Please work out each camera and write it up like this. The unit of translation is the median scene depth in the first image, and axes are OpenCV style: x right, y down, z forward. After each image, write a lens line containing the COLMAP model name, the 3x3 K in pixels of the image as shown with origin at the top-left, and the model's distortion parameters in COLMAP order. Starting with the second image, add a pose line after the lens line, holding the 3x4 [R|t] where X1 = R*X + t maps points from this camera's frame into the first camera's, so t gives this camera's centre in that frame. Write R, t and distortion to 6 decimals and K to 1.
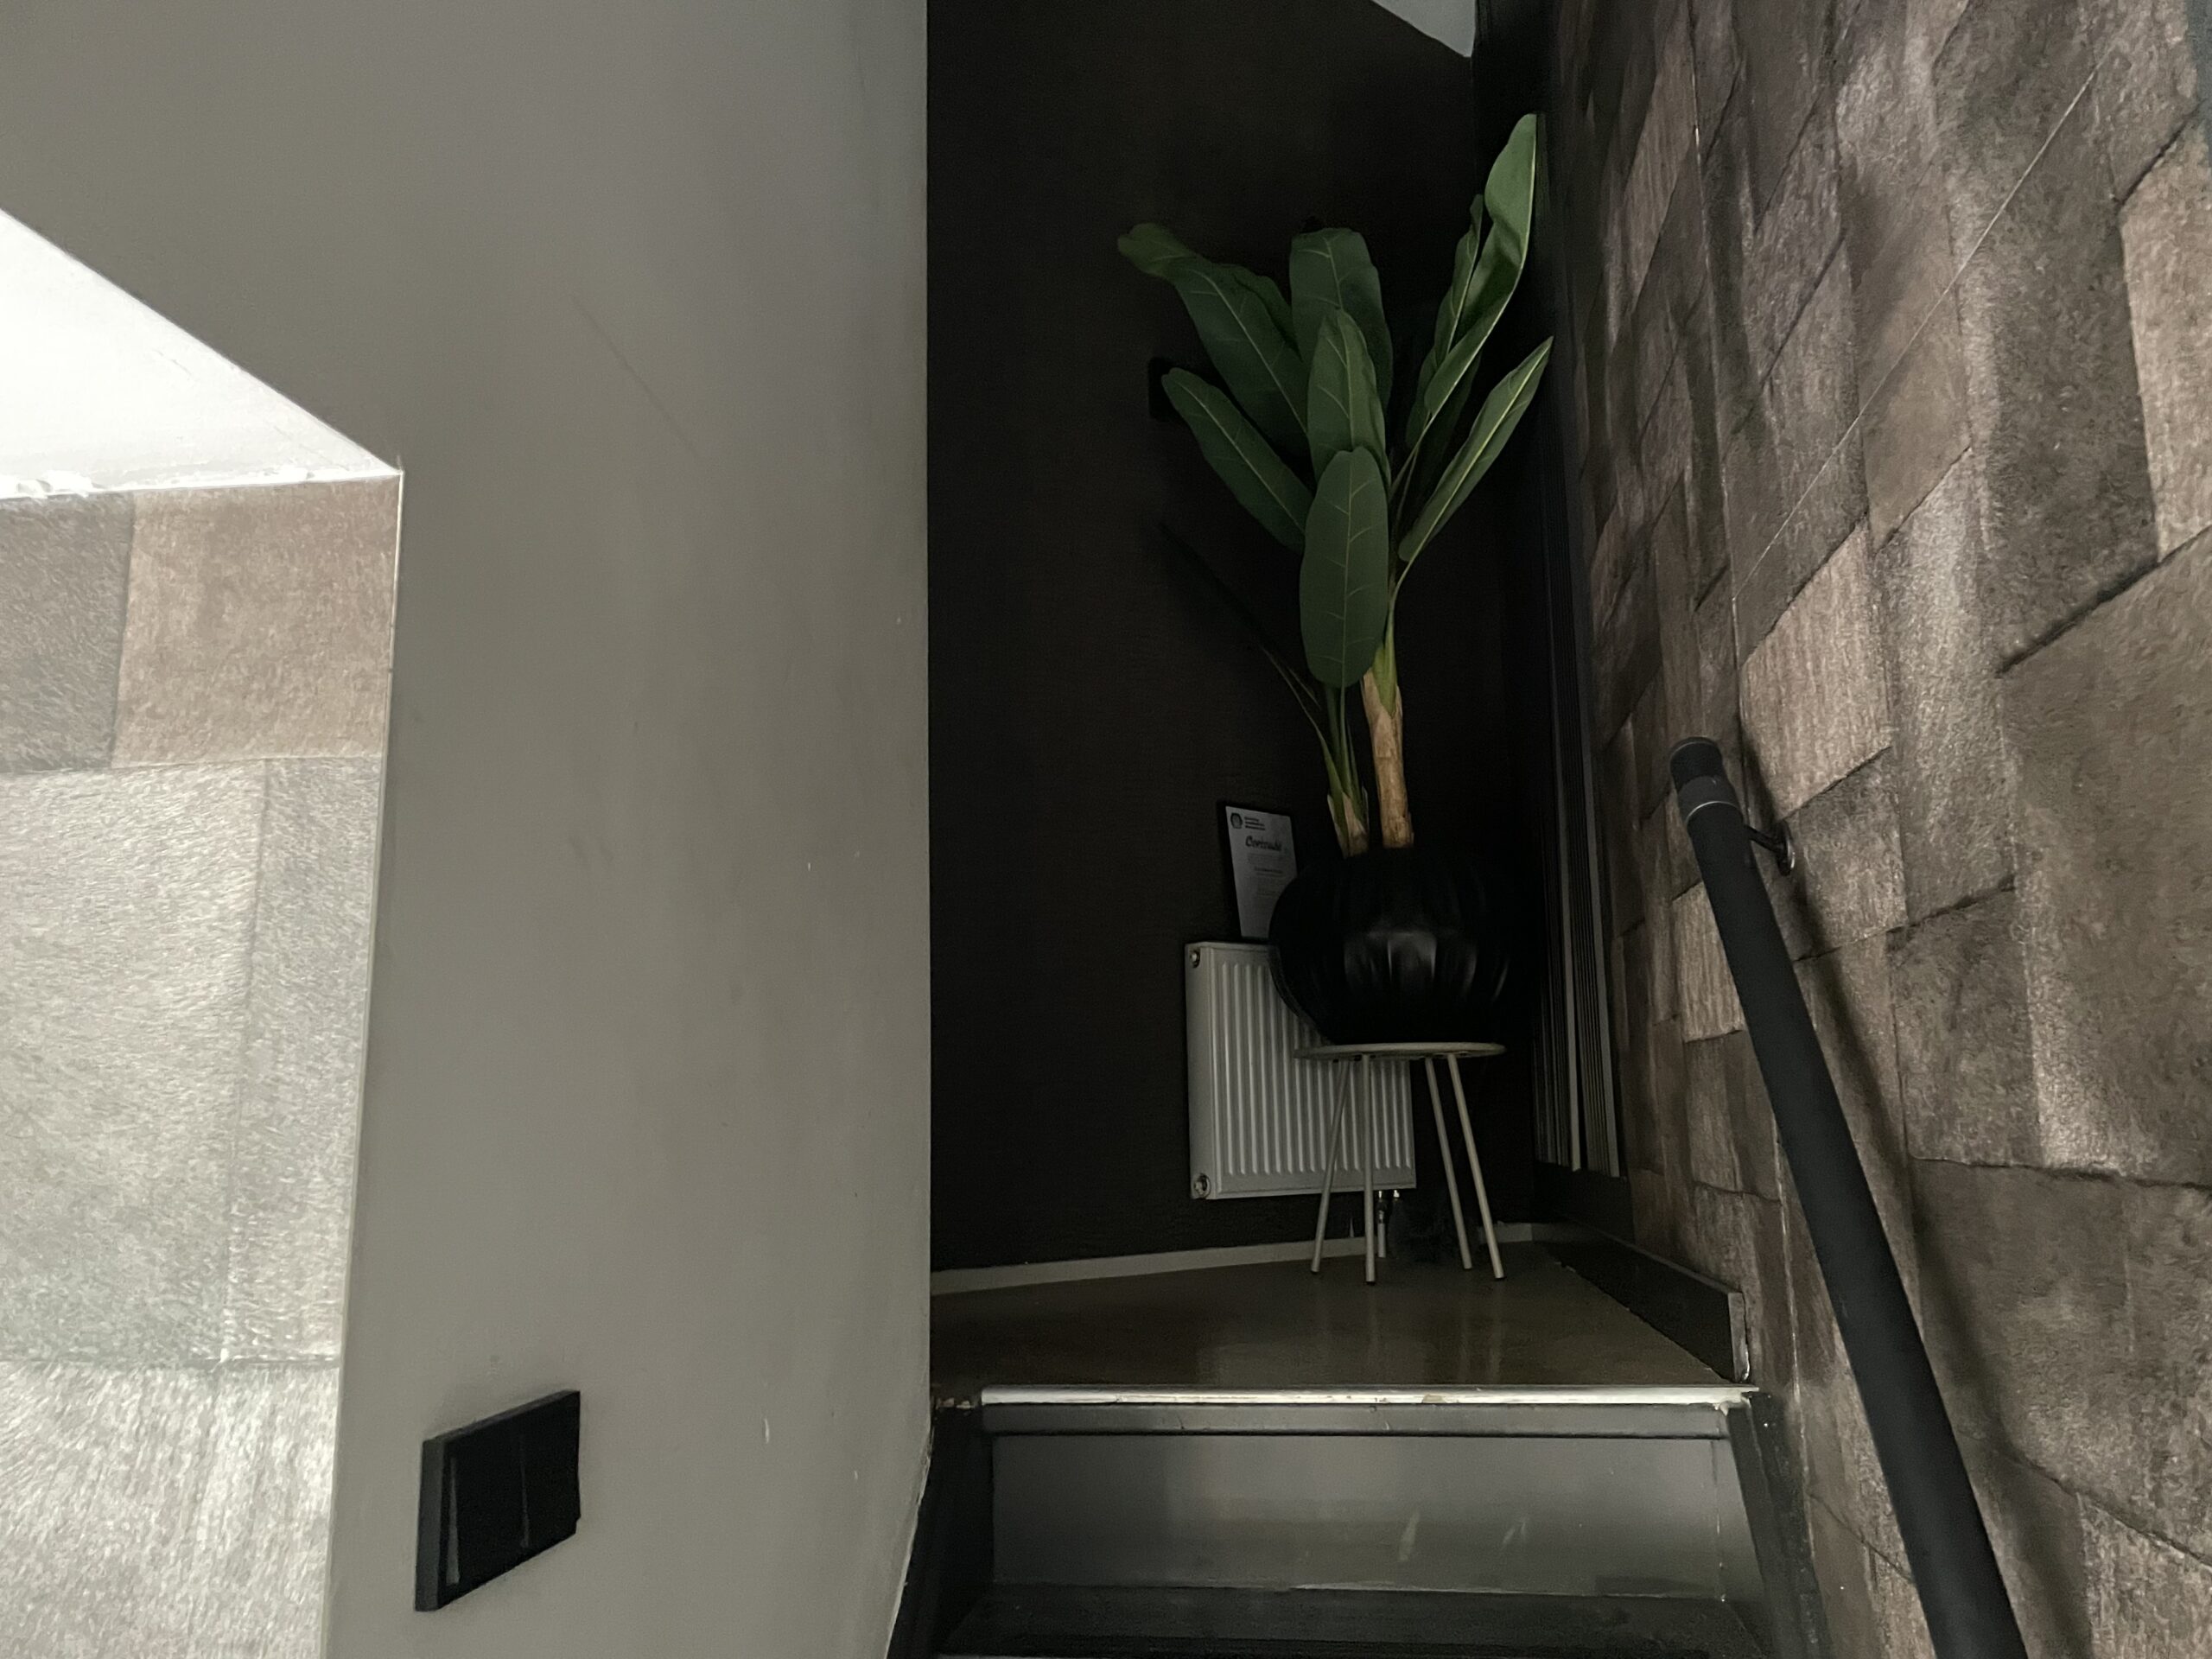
lens RADIAL K [[1668.5, 0, 1123.6], [0, 1668.5, 816.1], [0, 0, 1]] dist [0.100532, -0.144881]
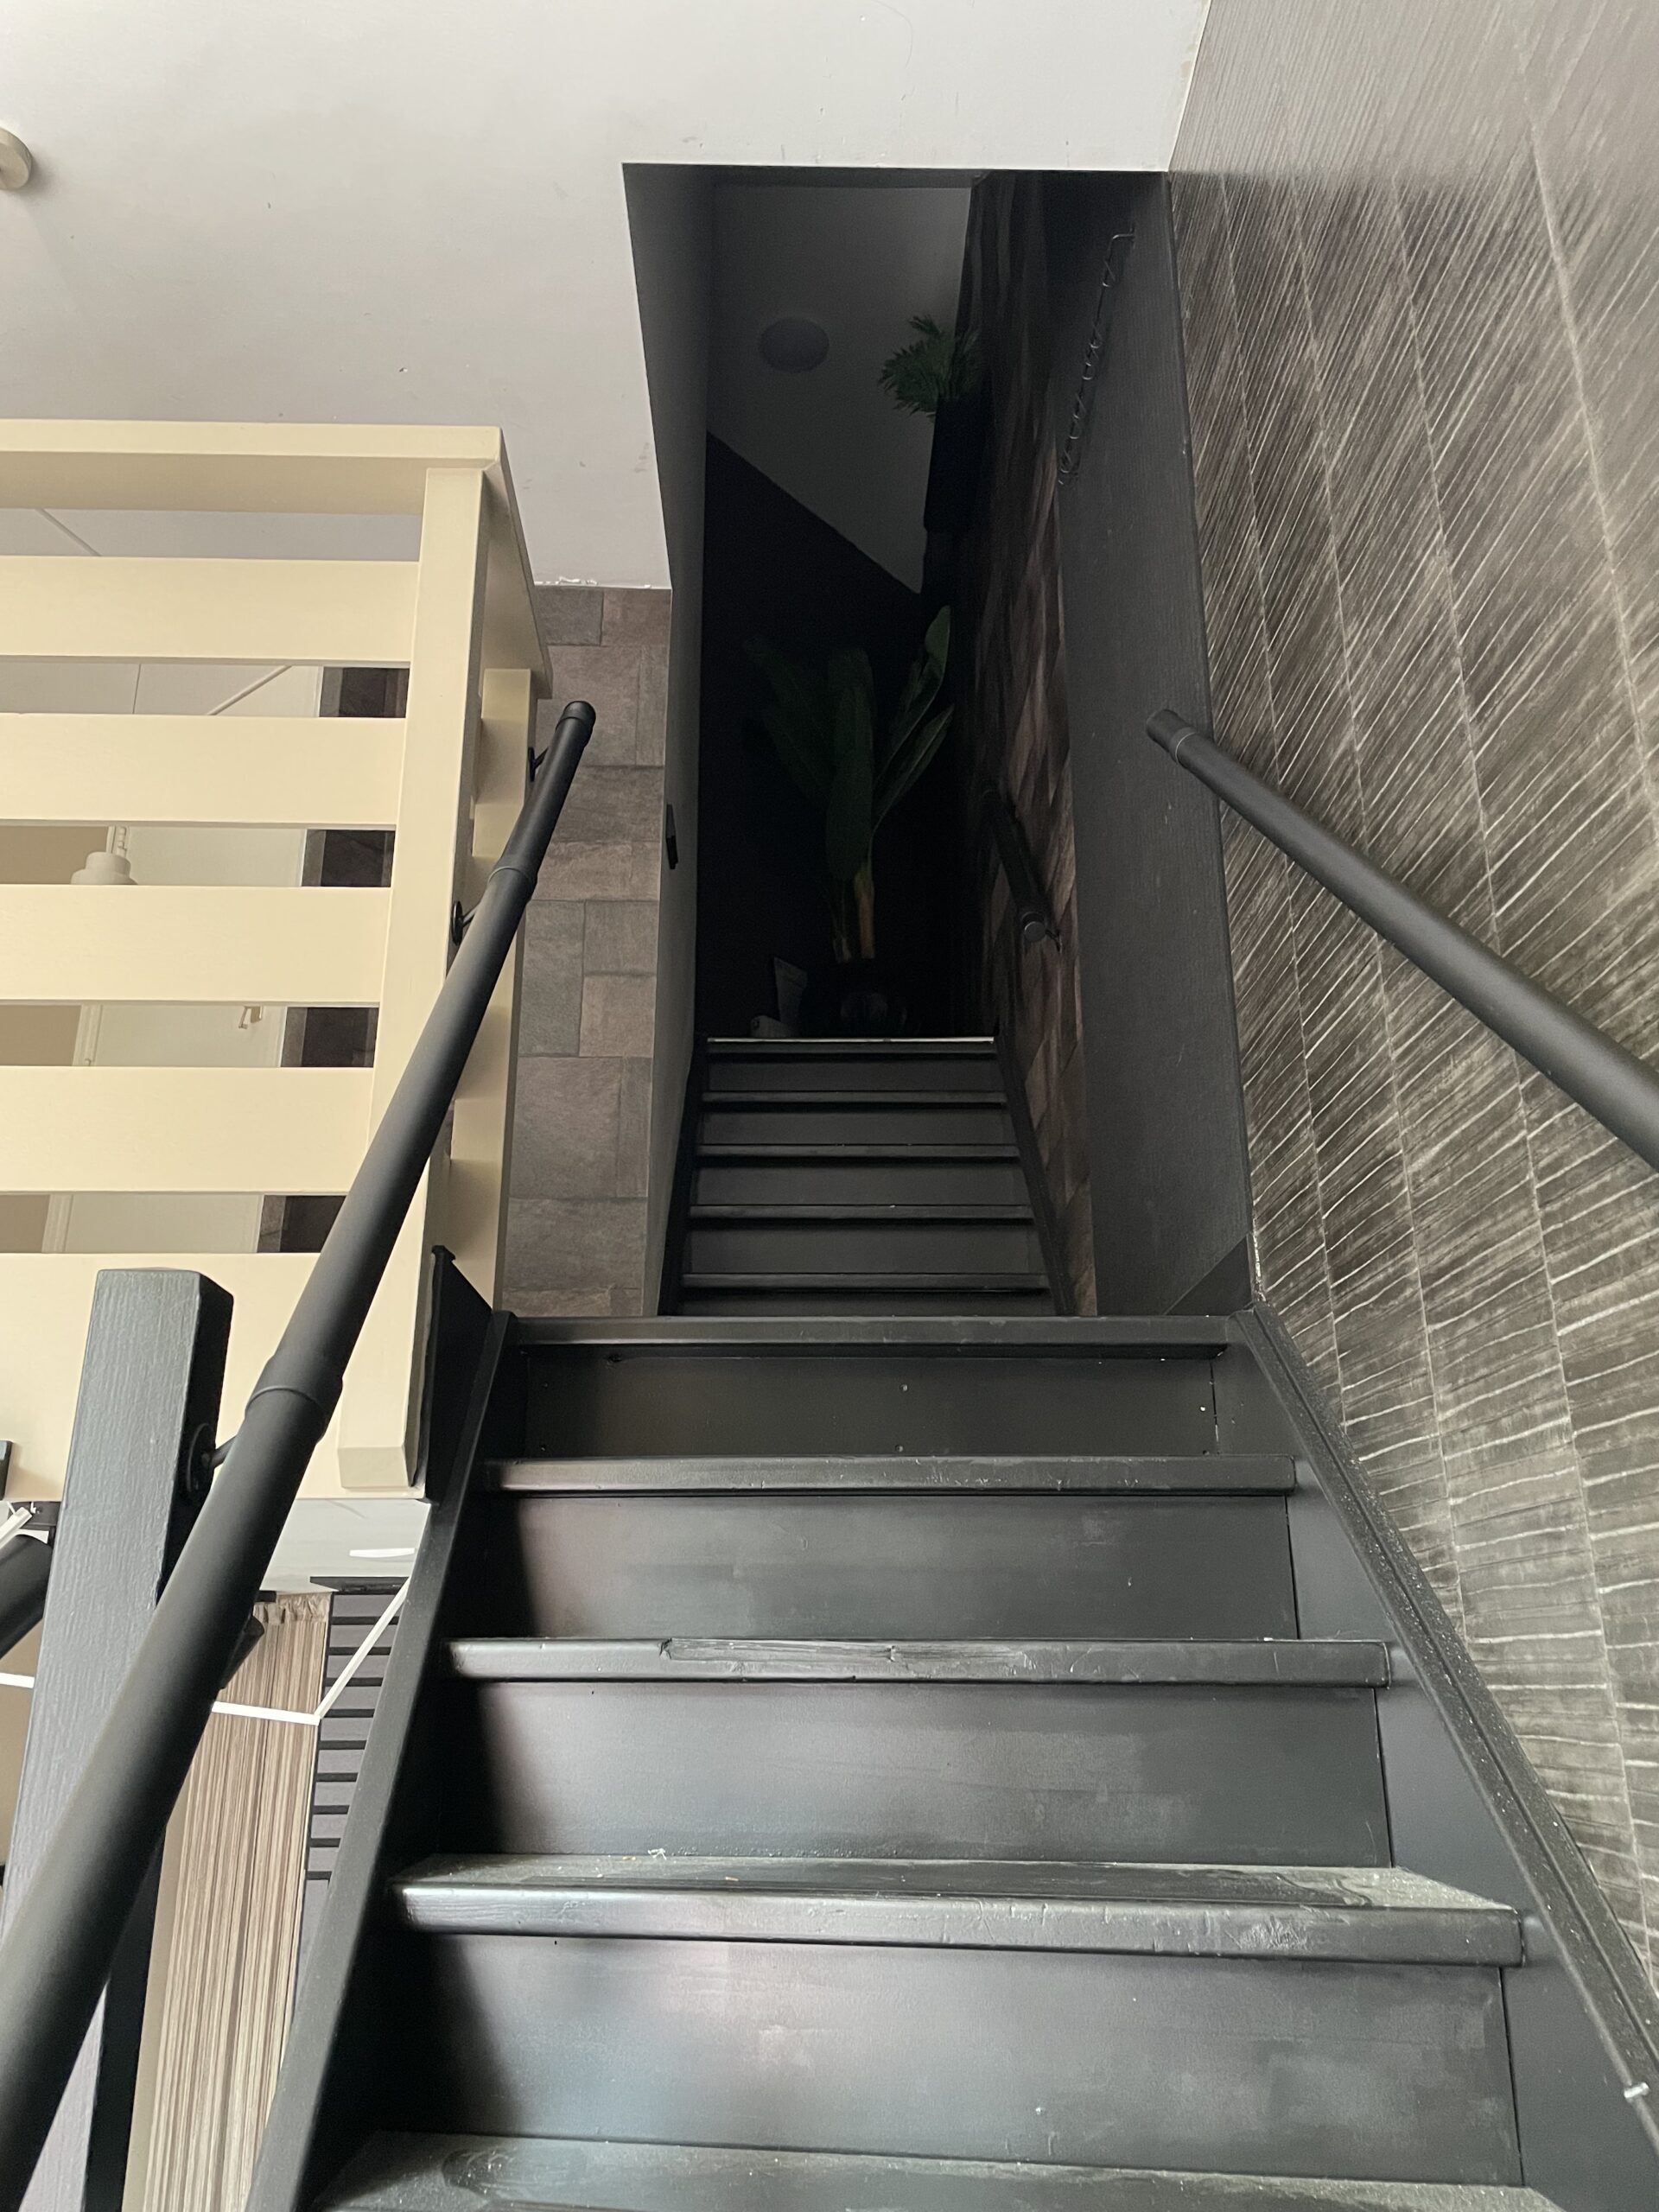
lens RADIAL K [[1655.7, 0, 826.8], [0, 1655.7, 1083.6], [0, 0, 1]] dist [0.098600, -0.131656]
pose [[0.985554, 0.070856, 0.153826, -0.172297], [-0.045883, 0.986015, -0.160213, 0.482232], [-0.163027, 0.150841, 0.975023, -0.850929]]
